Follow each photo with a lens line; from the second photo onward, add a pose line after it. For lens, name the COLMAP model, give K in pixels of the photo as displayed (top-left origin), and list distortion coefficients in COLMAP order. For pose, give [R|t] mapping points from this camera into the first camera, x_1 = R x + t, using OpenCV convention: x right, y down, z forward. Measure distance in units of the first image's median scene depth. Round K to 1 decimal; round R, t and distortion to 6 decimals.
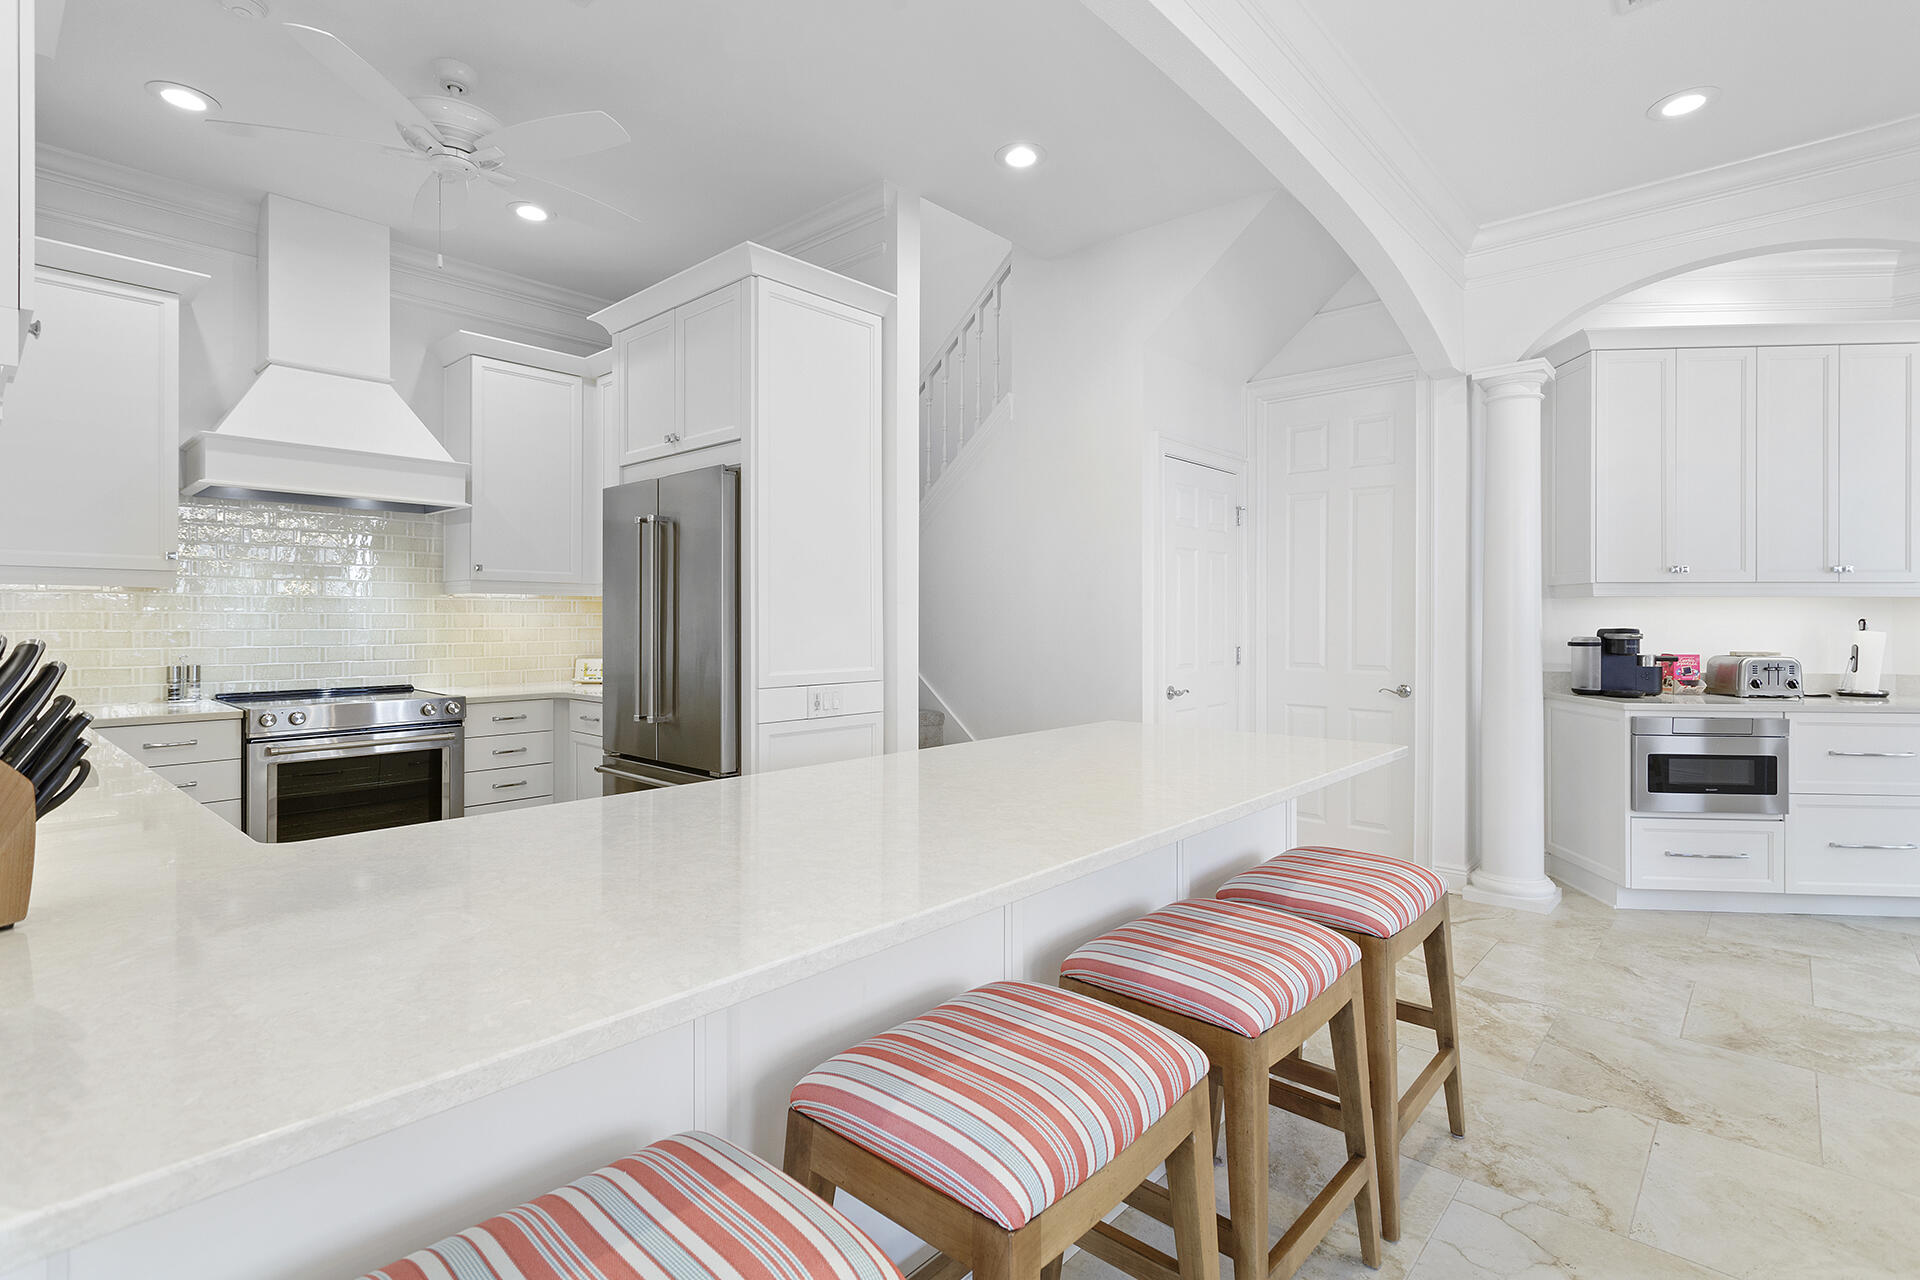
lens RADIAL K [[912.4, 0, 965.4], [0, 912.4, 622.6], [0, 0, 1]] dist [0.002923, -0.000801]
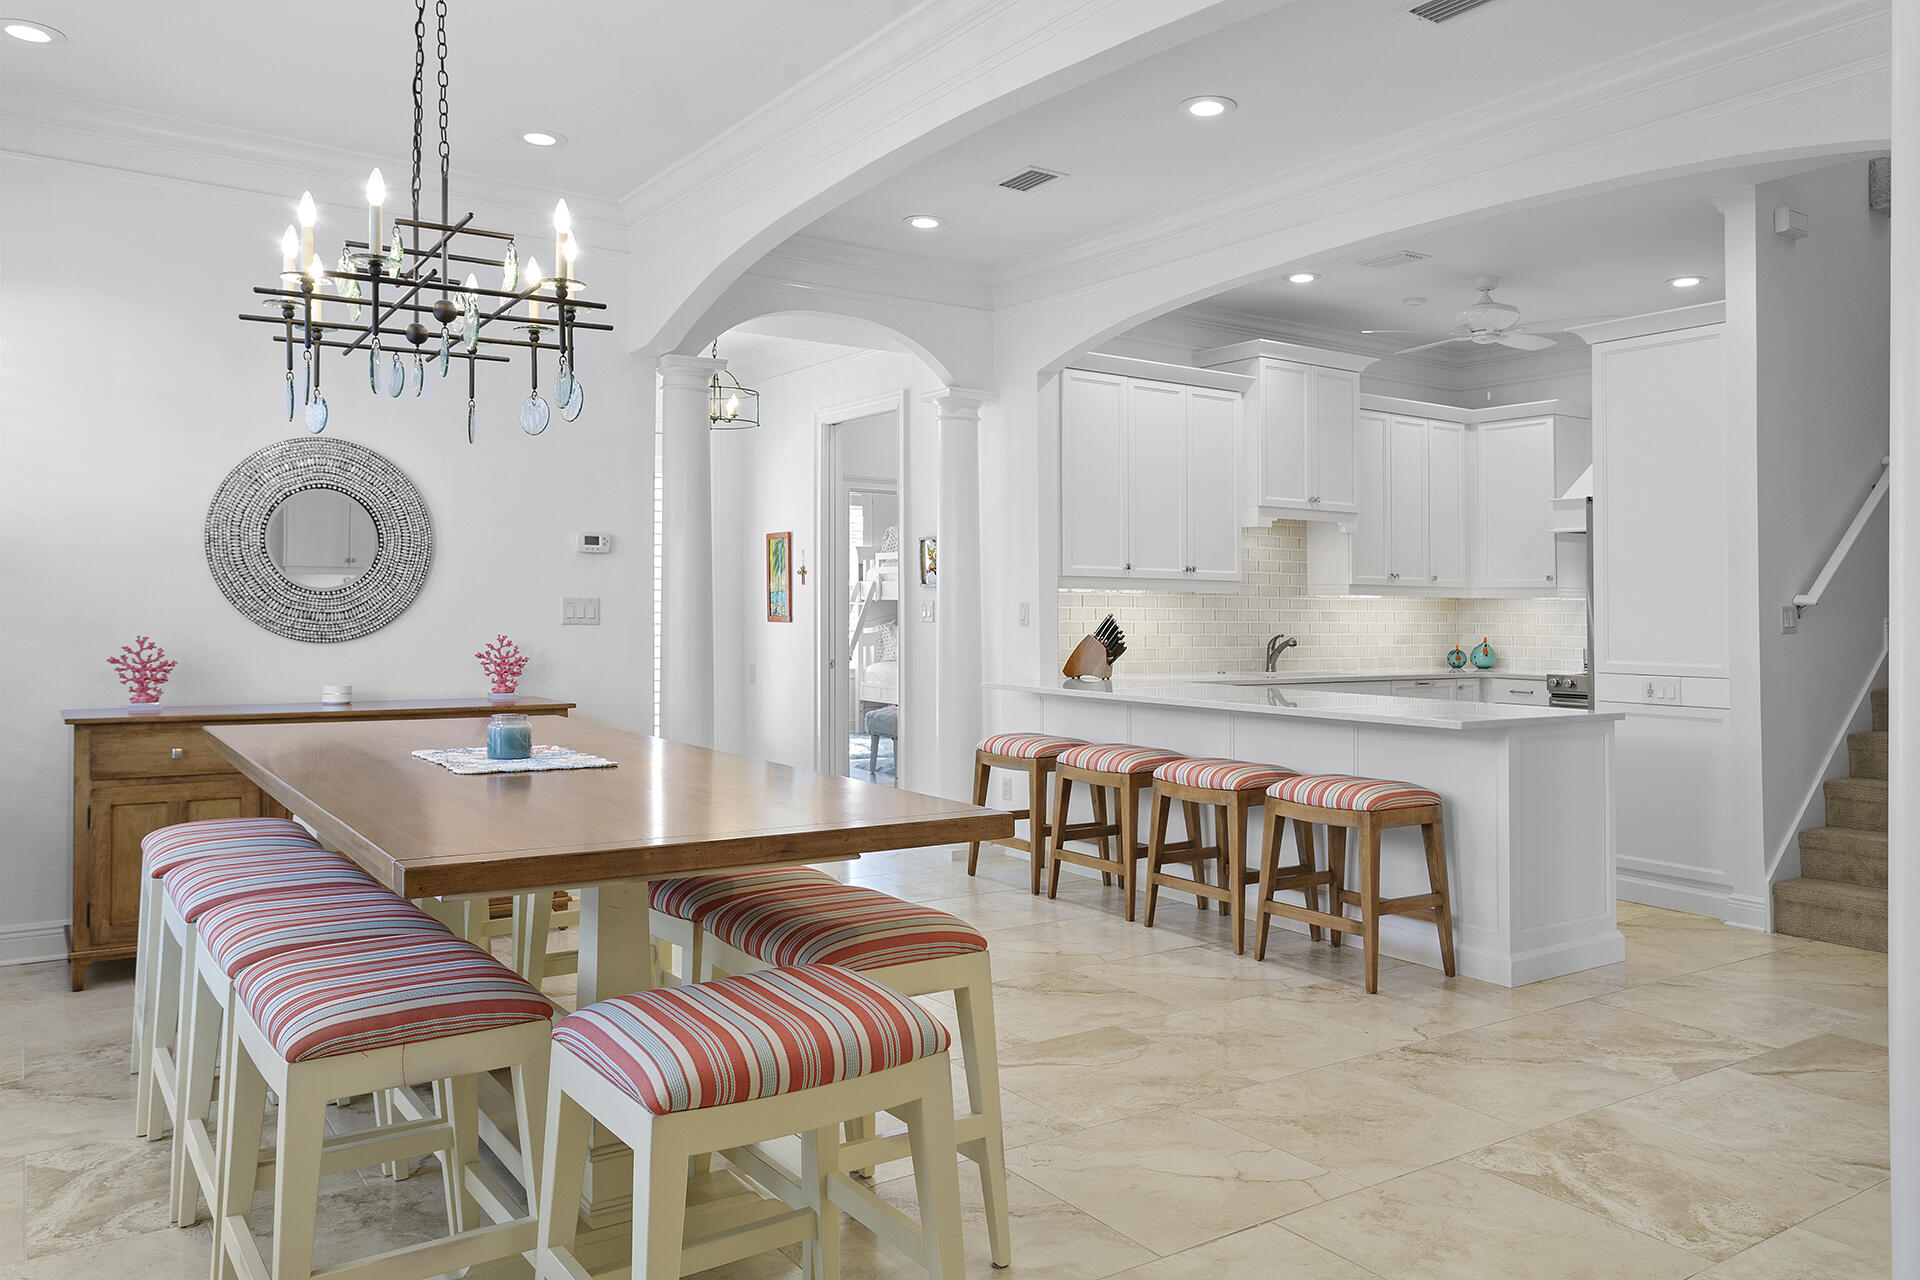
lens RADIAL K [[1338.9, 0, 958.8], [0, 1338.9, 597.5], [0, 0, 1]] dist [-0.009574, 0.012190]
pose [[-0.236171, -0.013271, -0.971621, 1.567843], [-0.013974, 0.999850, -0.010260, 0.000227], [0.971611, 0.011154, -0.236321, 0.517140]]
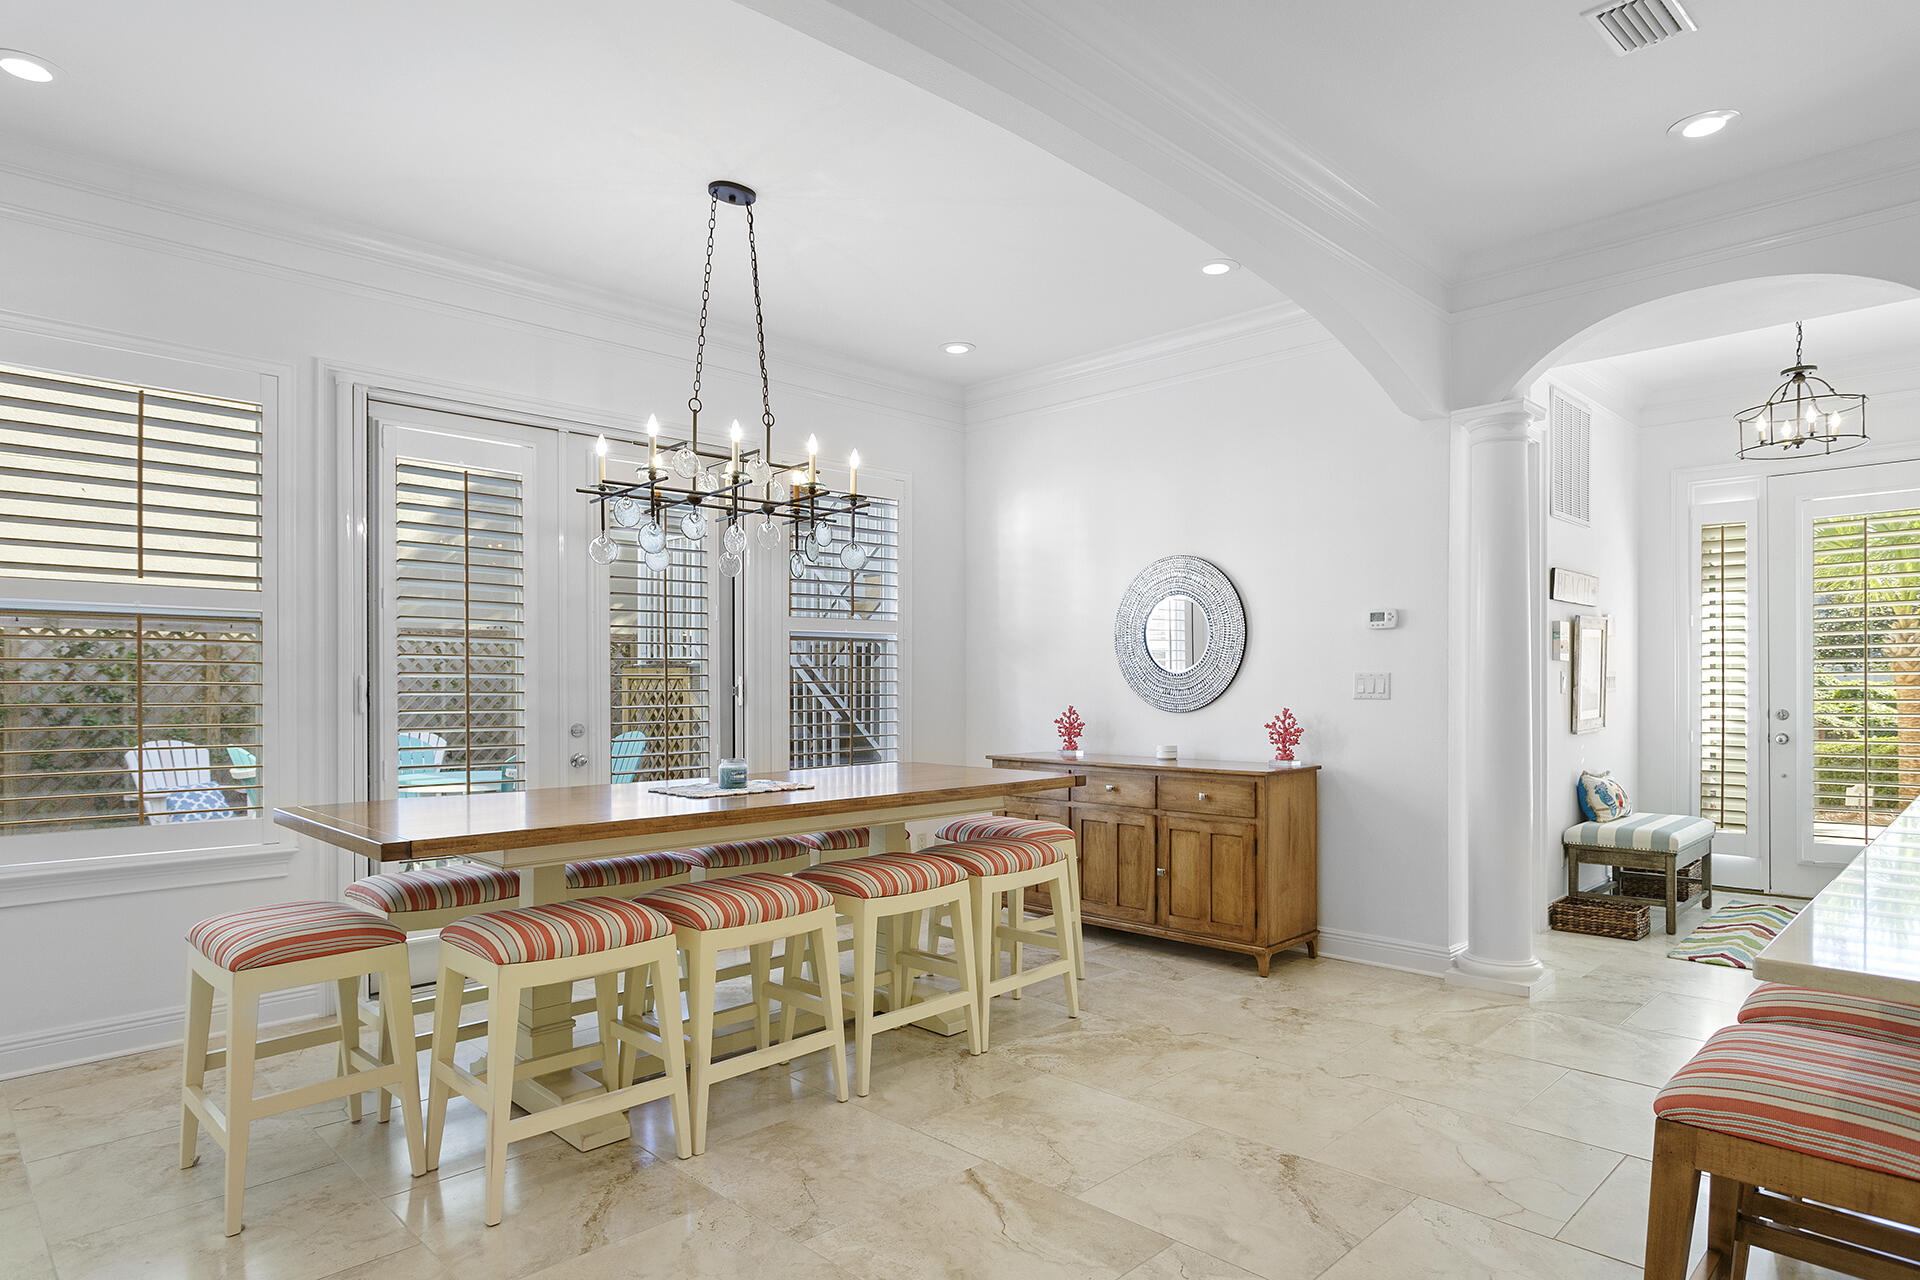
lens RADIAL K [[1086.3, 0, 980.3], [0, 1086.3, 674.1], [0, 0, 1]] dist [-0.004002, -0.000808]
pose [[-0.999569, 0.002055, 0.029283, 0.572338], [0.001758, 0.999947, -0.010158, 0.004356], [-0.029303, -0.010102, -0.999520, 1.039601]]
